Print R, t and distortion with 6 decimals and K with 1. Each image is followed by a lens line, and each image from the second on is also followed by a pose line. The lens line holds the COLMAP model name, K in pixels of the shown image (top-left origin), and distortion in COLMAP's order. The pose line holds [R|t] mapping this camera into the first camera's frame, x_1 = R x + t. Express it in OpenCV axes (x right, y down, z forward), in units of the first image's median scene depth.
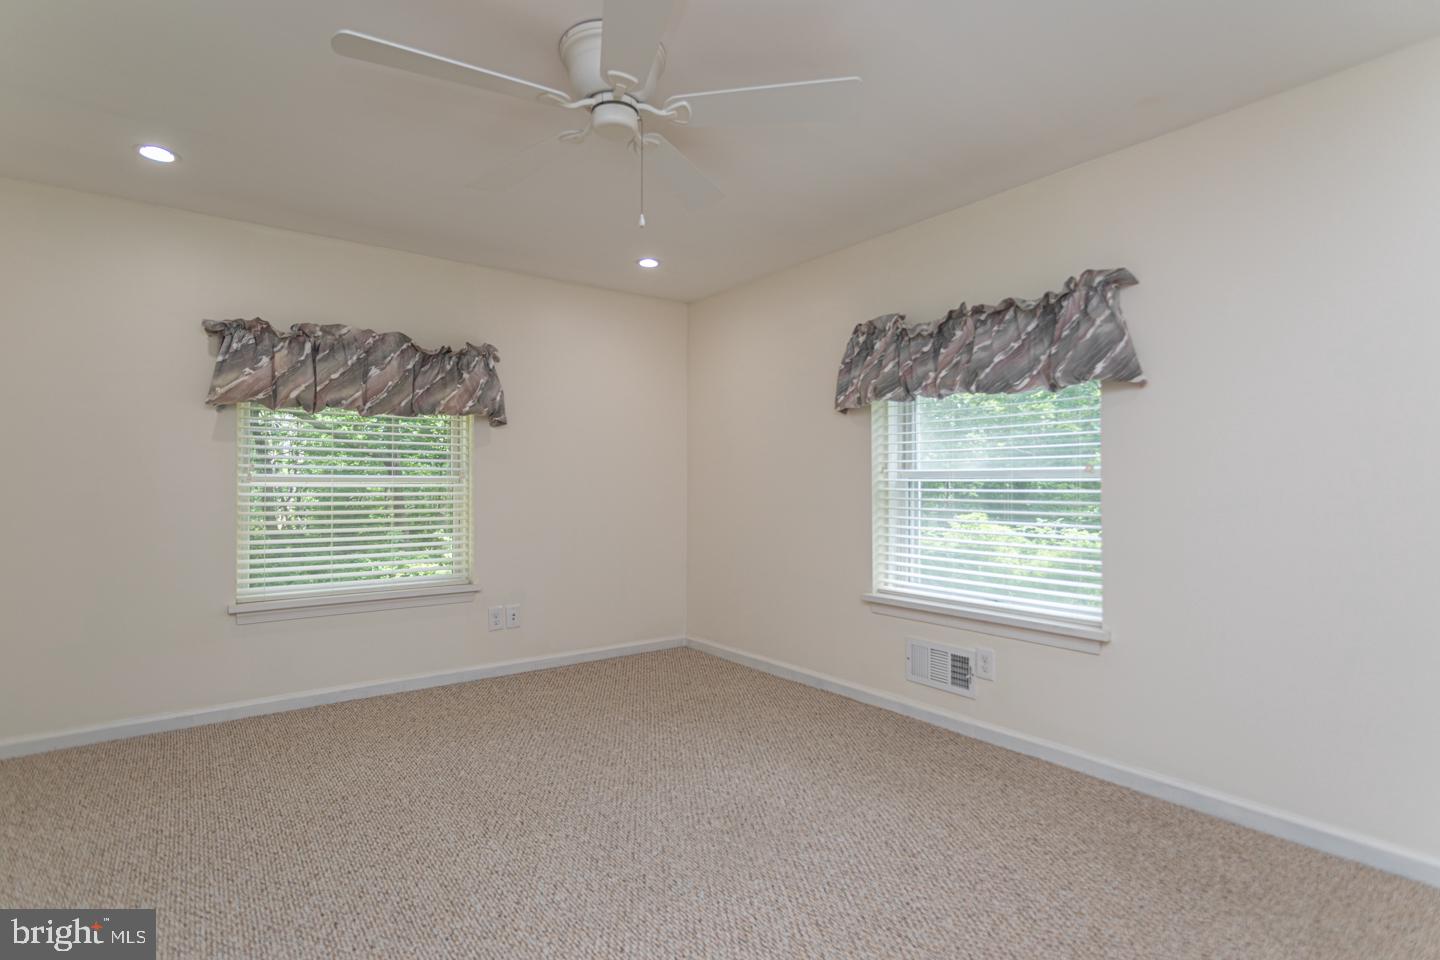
lens RADIAL K [[688.3, 0, 714.8], [0, 688.3, 485.3], [0, 0, 1]] dist [-0.001346, 0.004389]
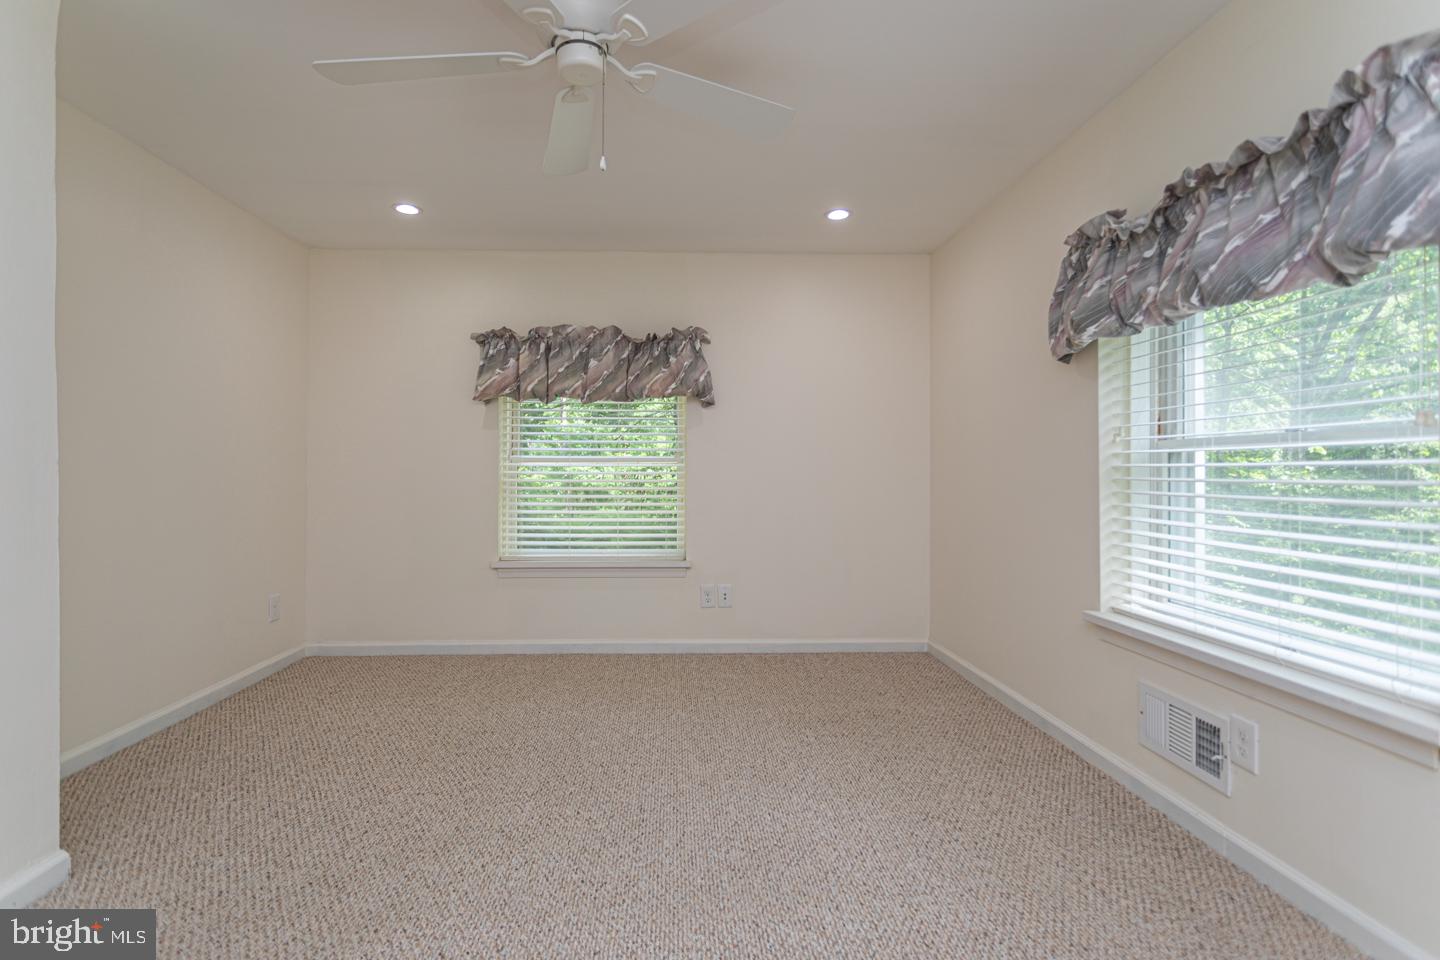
lens RADIAL K [[688.3, 0, 723.9], [0, 688.3, 472.3], [0, 0, 1]] dist [-0.001346, 0.004389]
pose [[0.824749, -0.000647, -0.565498, 0.341850], [-0.001538, 0.999993, -0.003387, 0.017668], [0.565497, 0.003663, 0.824742, 0.213611]]
